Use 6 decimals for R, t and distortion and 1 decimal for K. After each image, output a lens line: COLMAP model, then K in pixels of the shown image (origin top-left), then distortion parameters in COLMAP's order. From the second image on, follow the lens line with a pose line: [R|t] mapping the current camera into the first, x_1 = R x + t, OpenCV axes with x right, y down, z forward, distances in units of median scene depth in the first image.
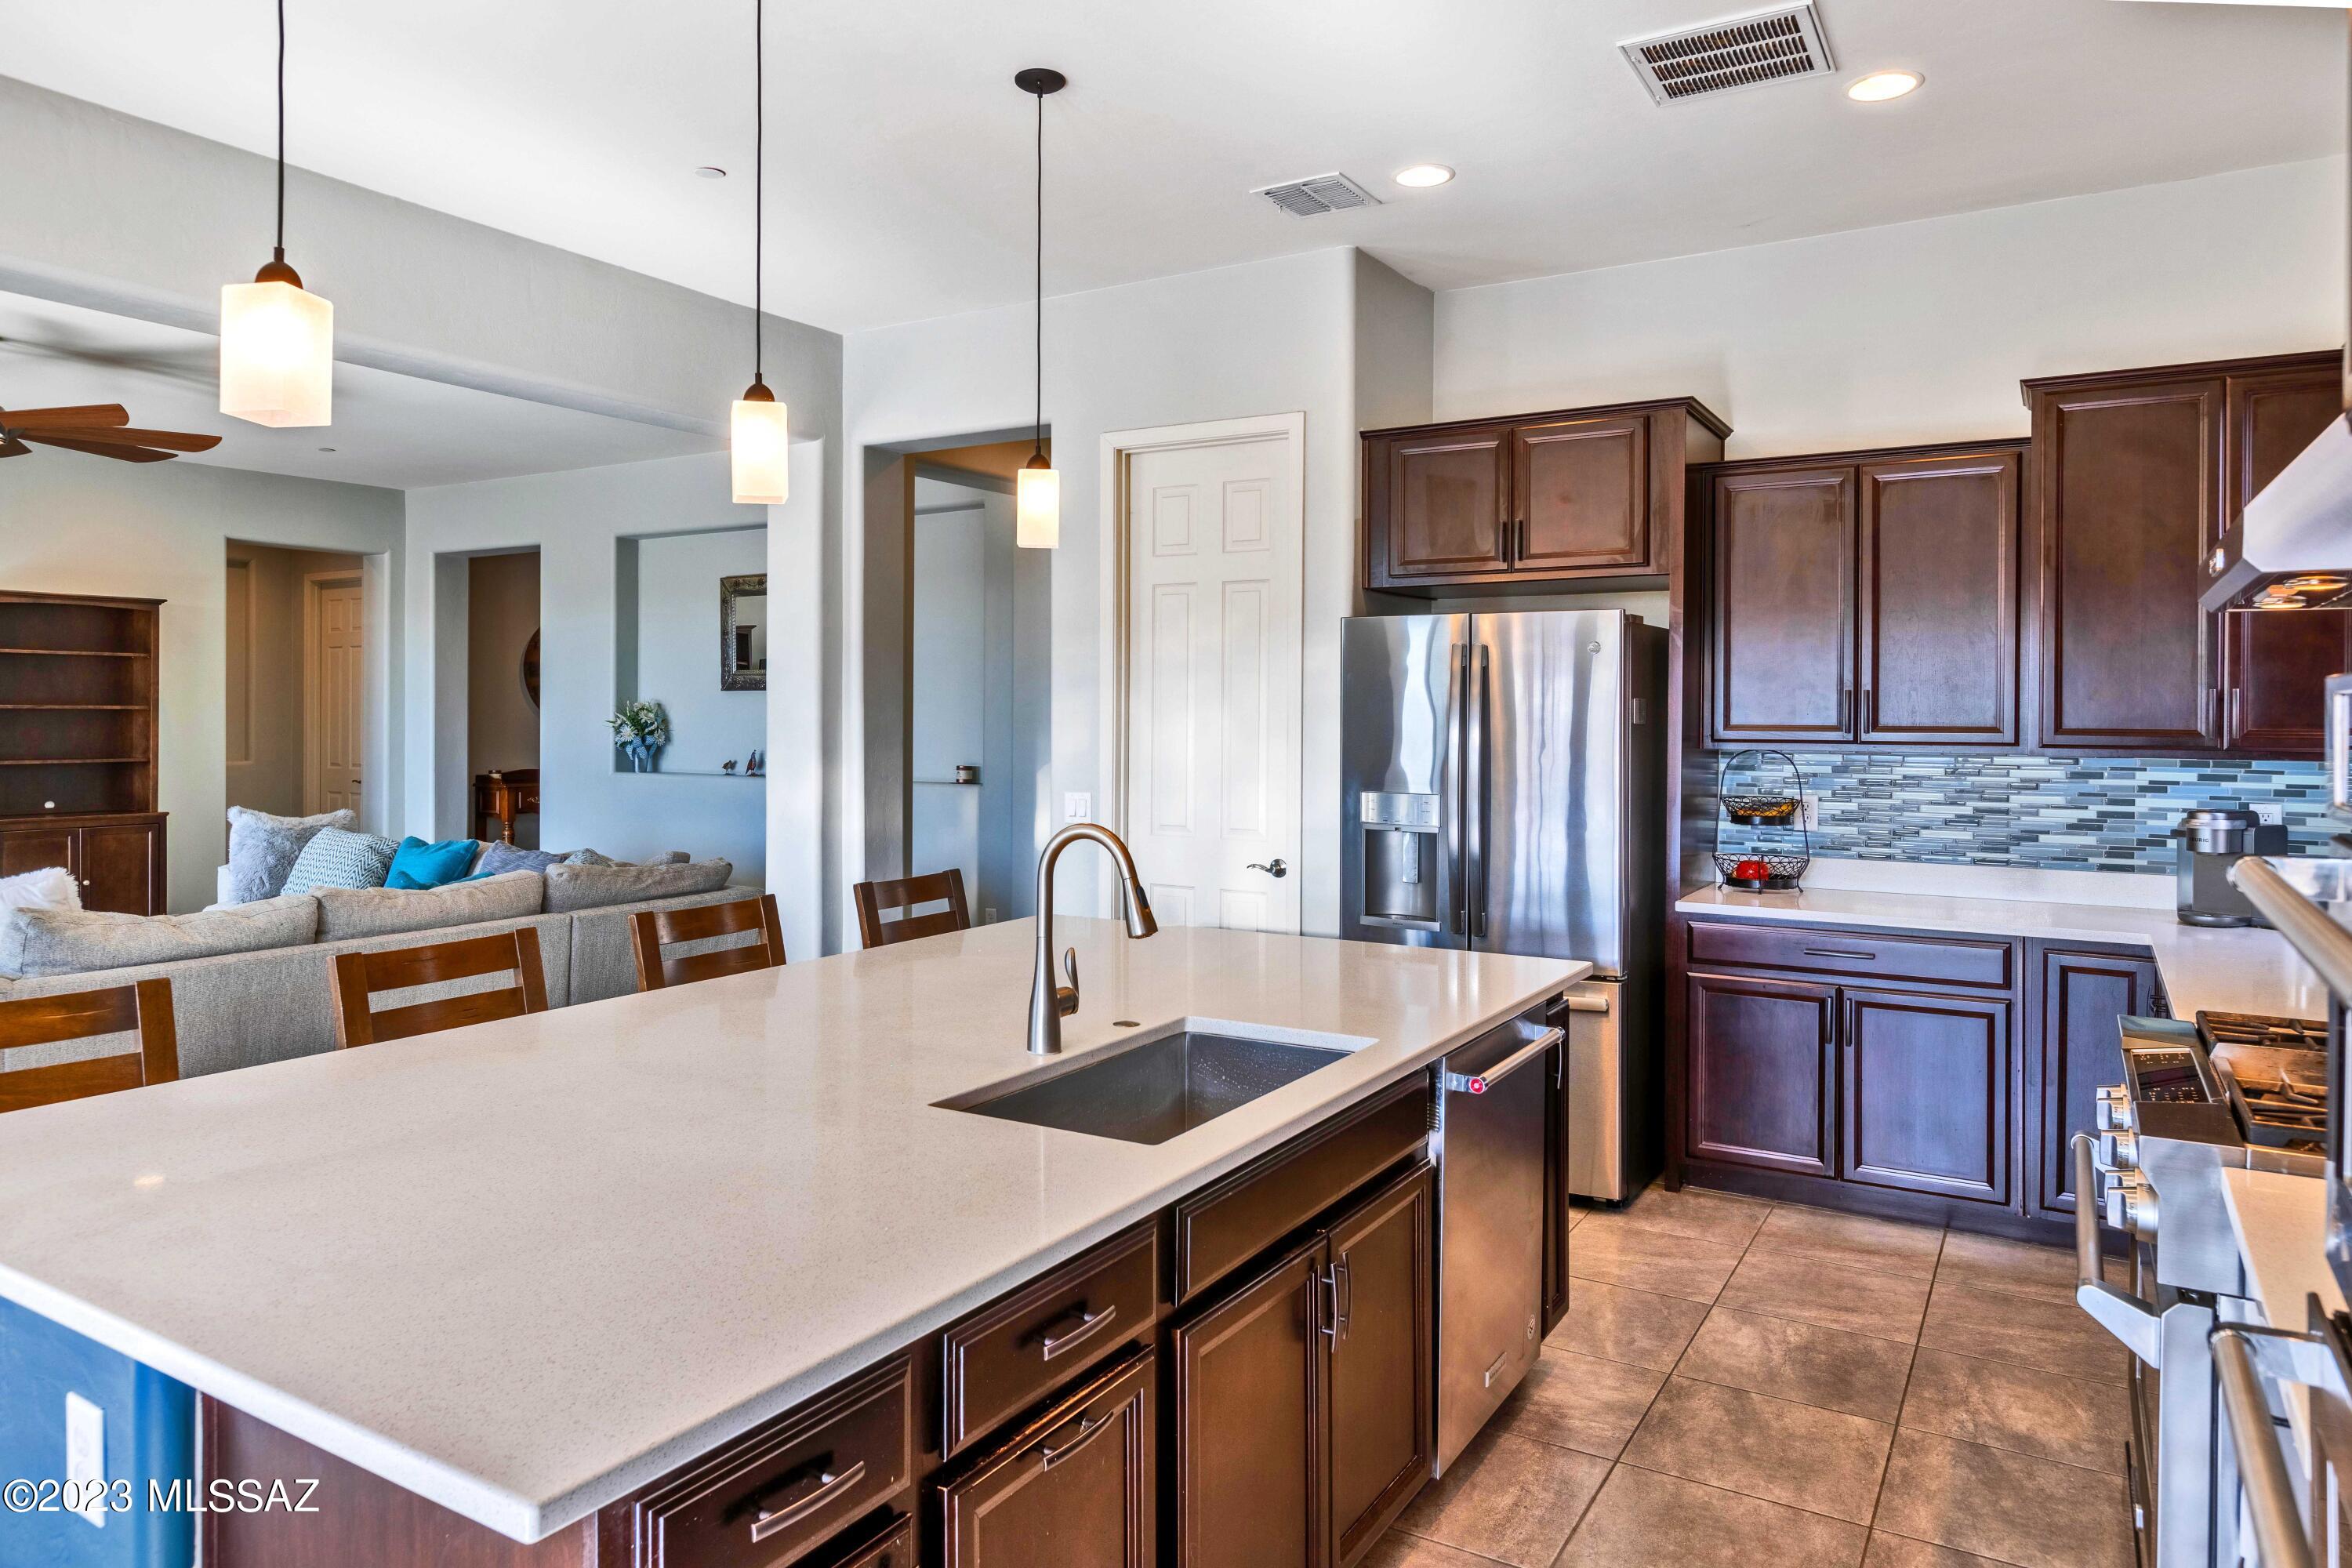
lens RADIAL K [[1490.7, 0, 1181.2], [0, 1490.7, 703.3], [0, 0, 1]] dist [0.001467, -0.001334]
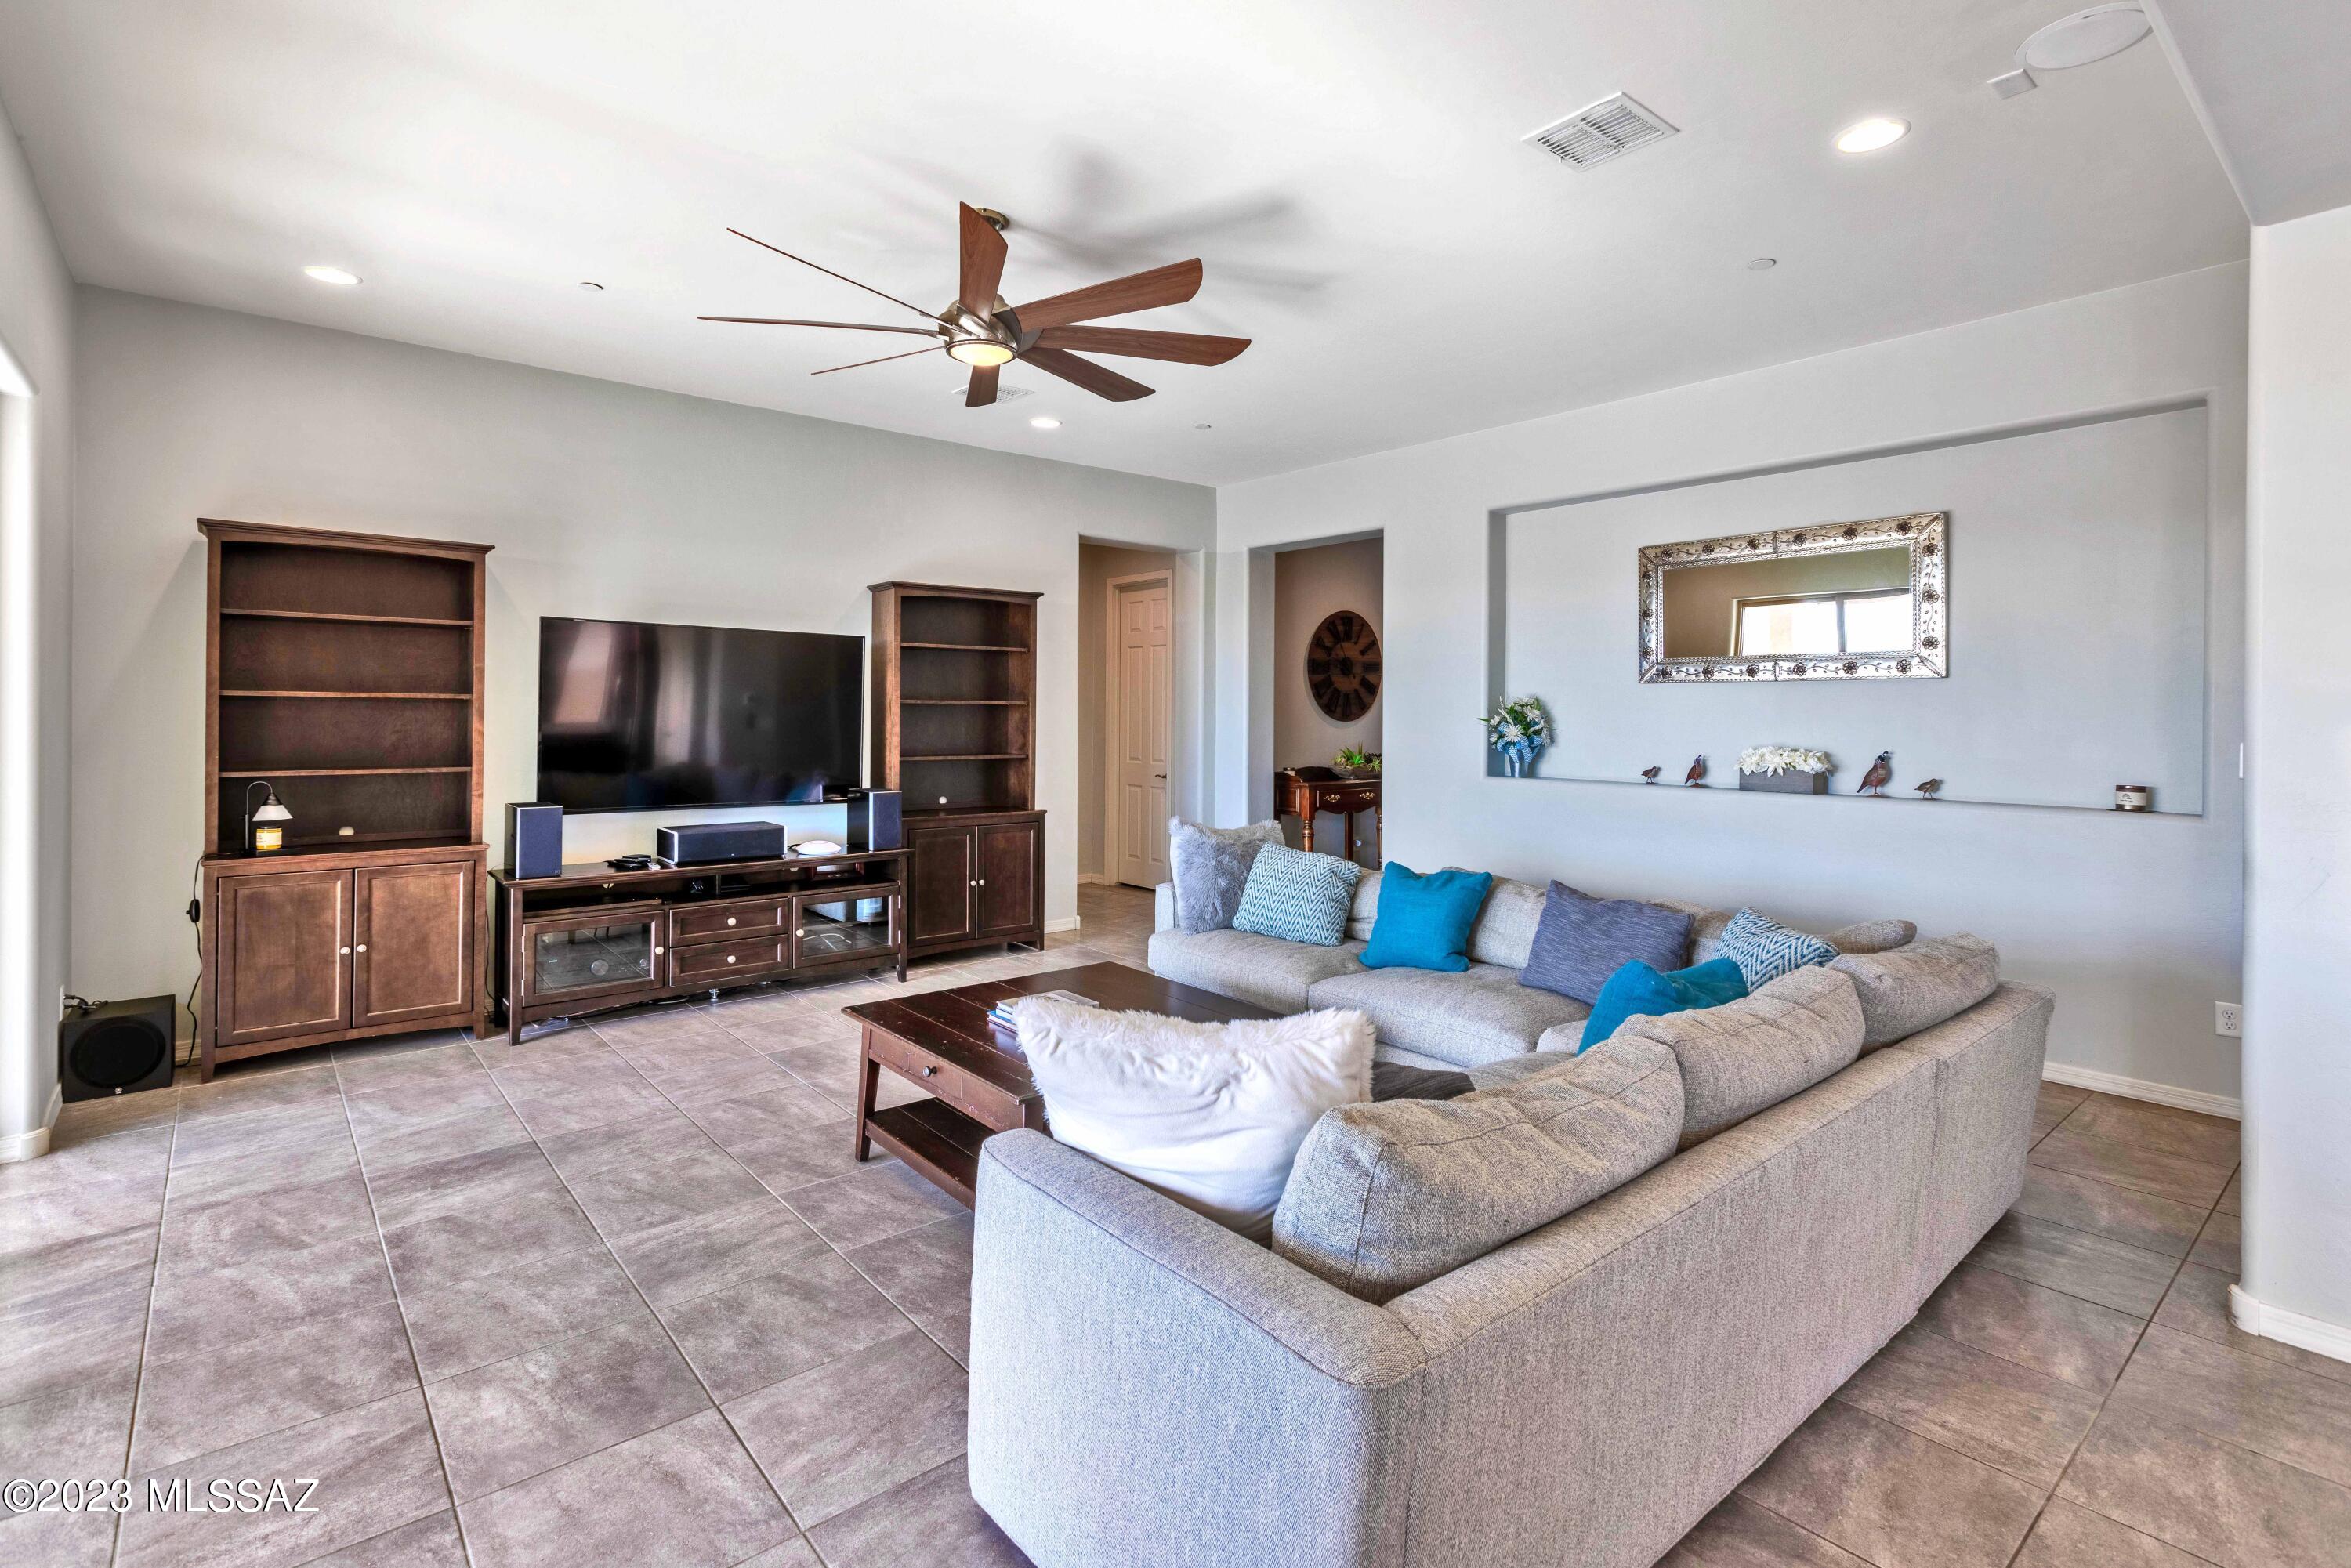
lens RADIAL K [[1094.2, 0, 1172.2], [0, 1094.2, 708.0], [0, 0, 1]] dist [0.001884, 0.000194]
pose [[0.951331, 0.001182, -0.308168, -0.361896], [-0.000425, 0.999997, 0.002525, 0.003931], [0.308170, -0.002271, 0.951328, 0.326695]]
